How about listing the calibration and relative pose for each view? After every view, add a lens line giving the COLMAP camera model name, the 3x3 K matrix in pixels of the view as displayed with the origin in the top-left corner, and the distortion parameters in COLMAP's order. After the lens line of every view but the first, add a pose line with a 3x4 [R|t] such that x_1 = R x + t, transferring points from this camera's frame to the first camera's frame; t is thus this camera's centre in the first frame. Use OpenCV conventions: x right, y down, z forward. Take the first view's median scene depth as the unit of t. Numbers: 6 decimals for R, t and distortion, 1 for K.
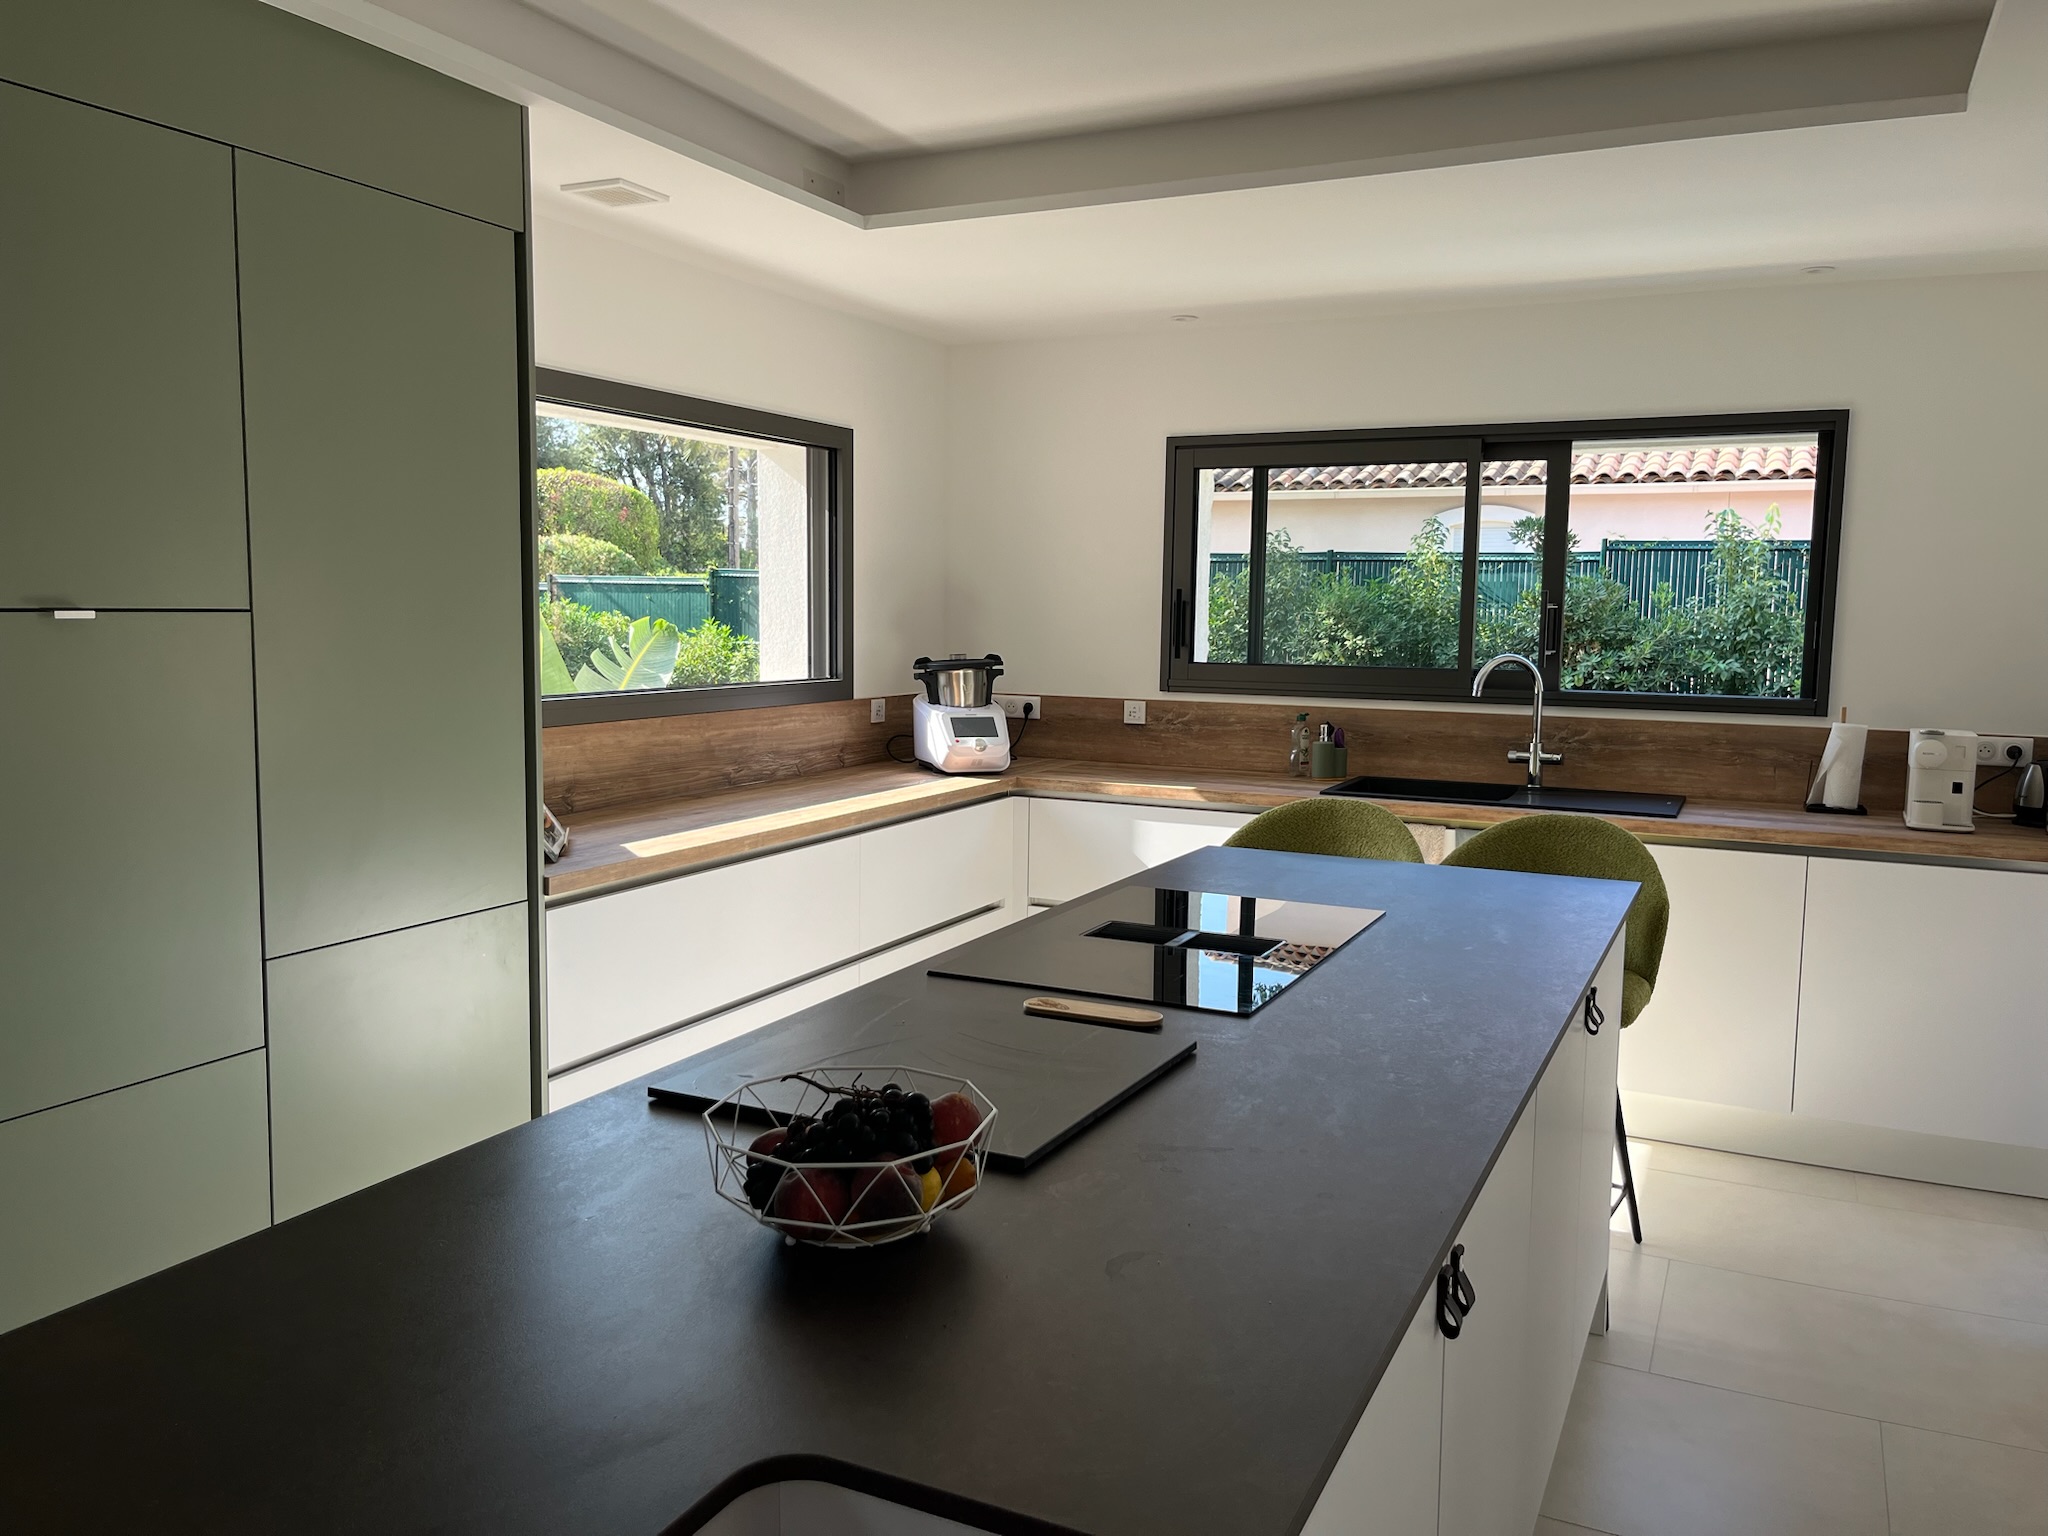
lens RADIAL K [[1553.6, 0, 1026.4], [0, 1553.6, 775.6], [0, 0, 1]] dist [0.051626, -0.072130]
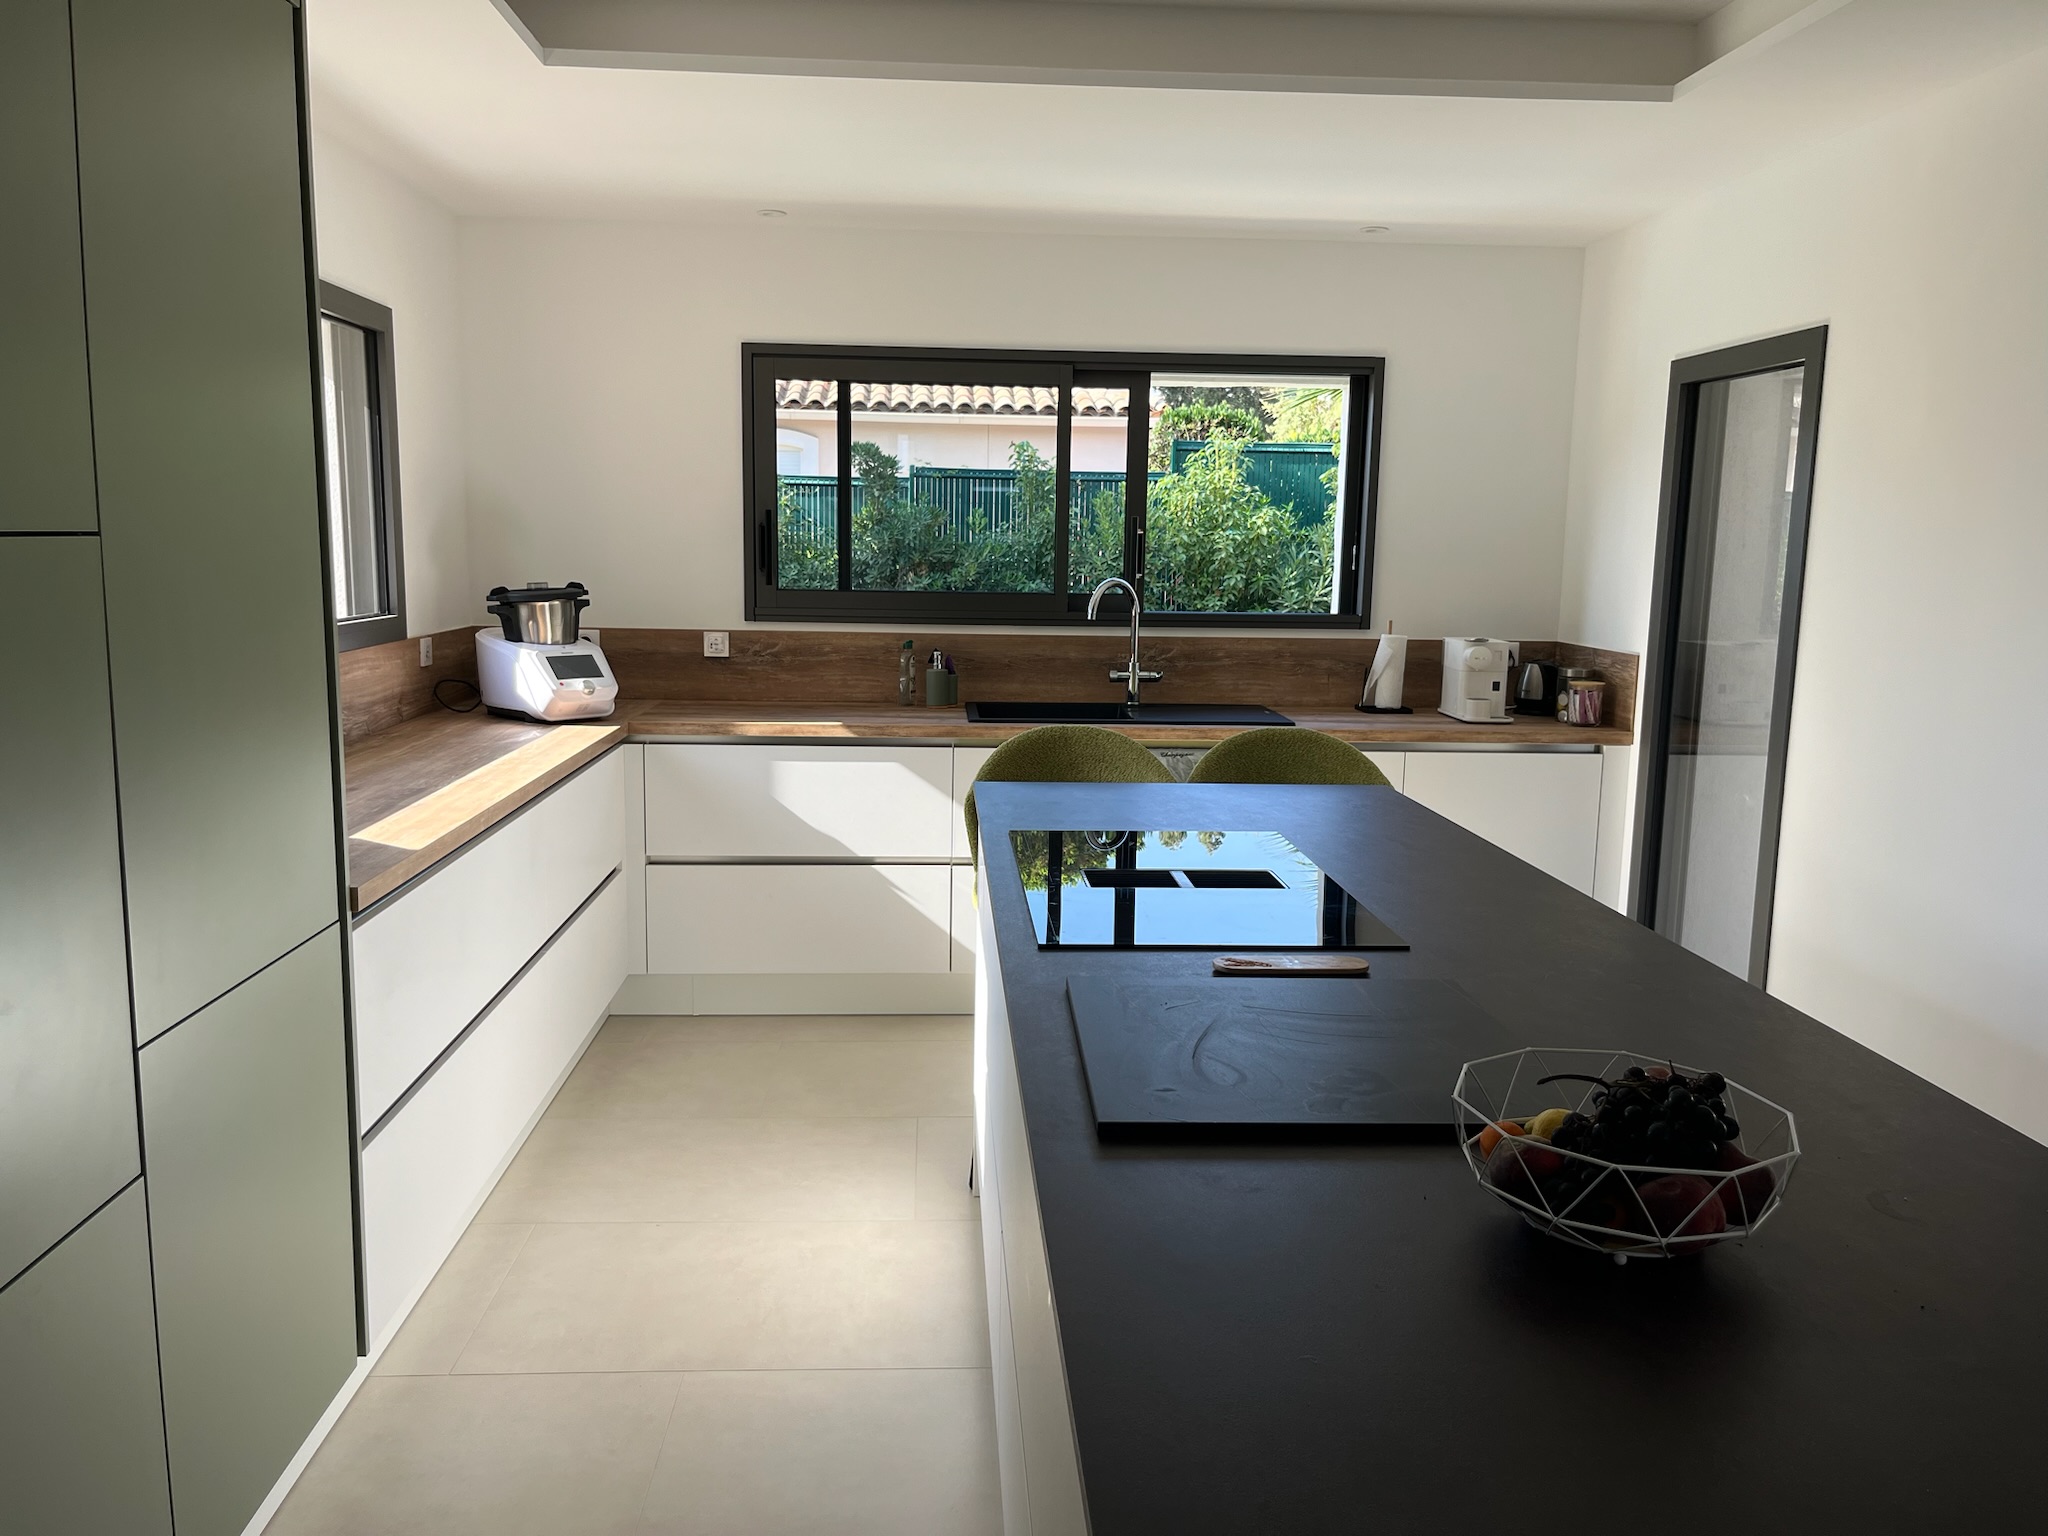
lens RADIAL K [[1553.6, 0, 1023.8], [0, 1553.6, 784.8], [0, 0, 1]] dist [0.051626, -0.072130]
pose [[0.871650, -0.075614, 0.484261, -0.241579], [0.048755, 0.996504, 0.067840, -0.012558], [-0.487698, -0.035522, 0.872290, 0.112991]]
